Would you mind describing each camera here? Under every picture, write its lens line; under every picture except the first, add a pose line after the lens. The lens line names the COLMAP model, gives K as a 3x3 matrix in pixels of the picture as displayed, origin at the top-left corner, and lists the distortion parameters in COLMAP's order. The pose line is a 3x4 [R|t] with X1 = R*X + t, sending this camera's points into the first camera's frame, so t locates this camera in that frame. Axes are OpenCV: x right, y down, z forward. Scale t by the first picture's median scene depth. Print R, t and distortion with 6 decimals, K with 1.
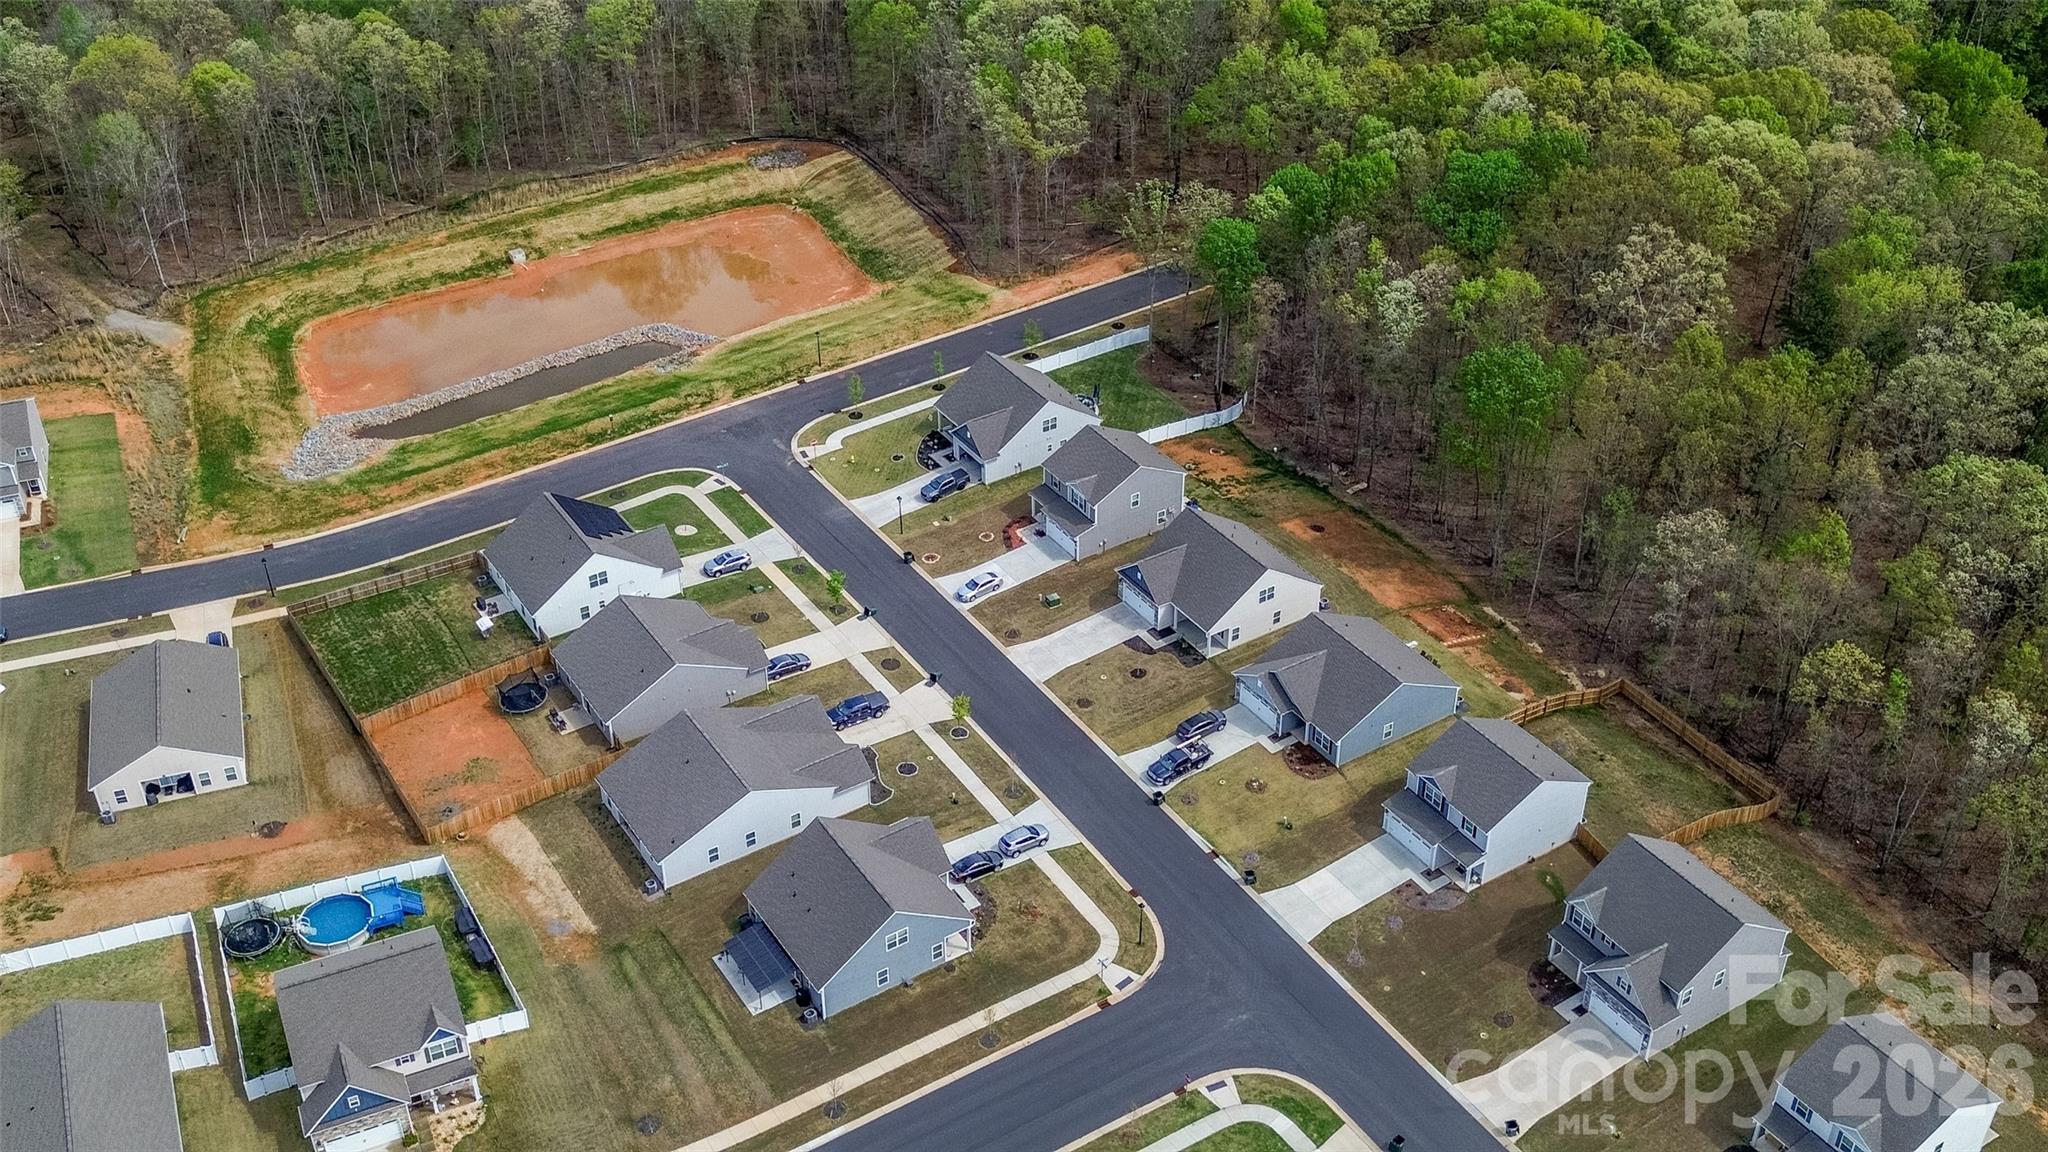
lens RADIAL K [[2087.8, 0, 1030.5], [0, 2087.8, 569.6], [0, 0, 1]] dist [0.170322, -0.441885]
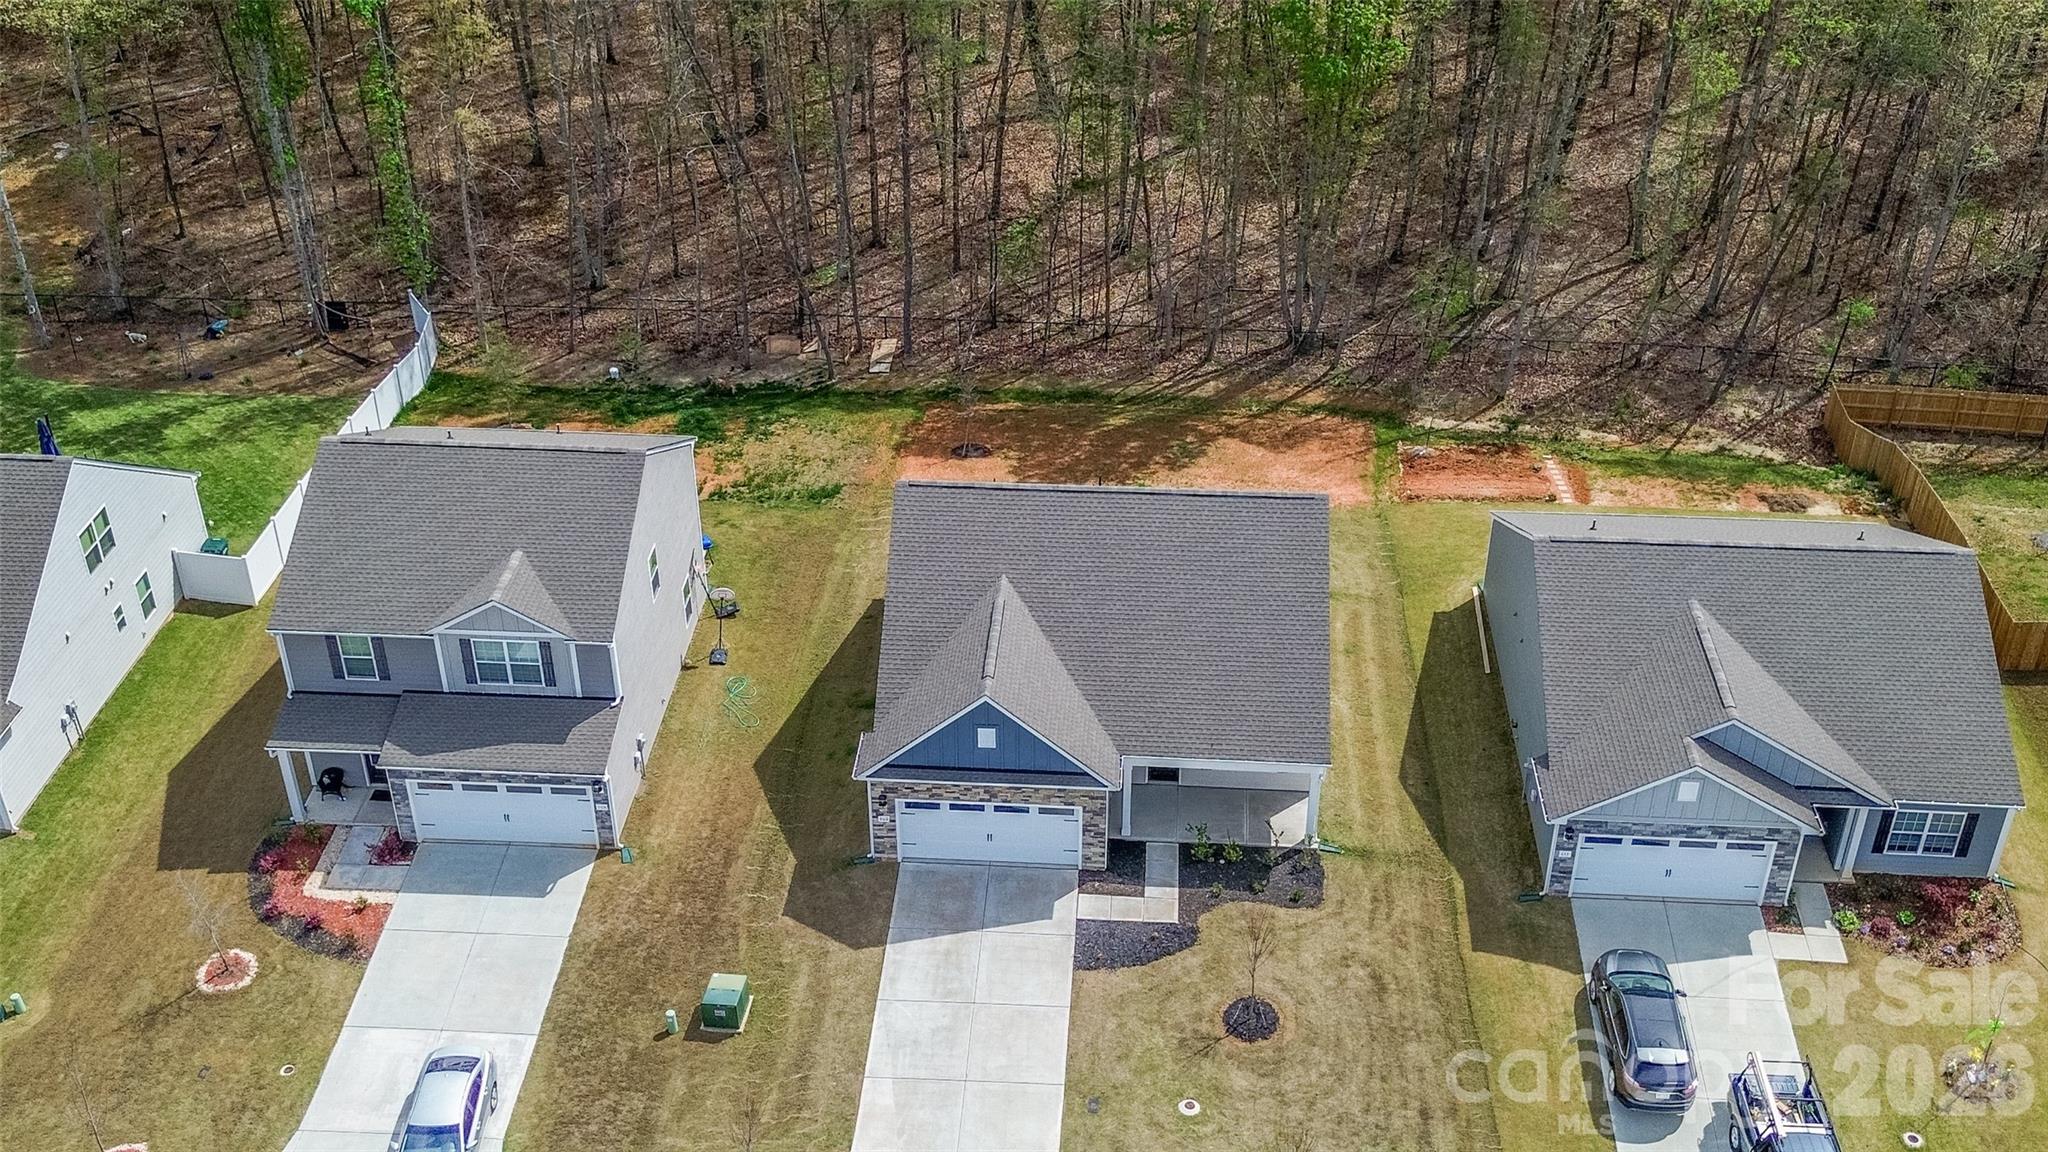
lens RADIAL K [[2087.8, 0, 1030.5], [0, 2087.8, 569.6], [0, 0, 1]] dist [0.170322, -0.441885]
pose [[0.596480, -0.434669, 0.674740, -0.117975], [0.459284, 0.874270, 0.157192, -0.055130], [-0.658232, 0.216136, 0.721121, 0.733610]]
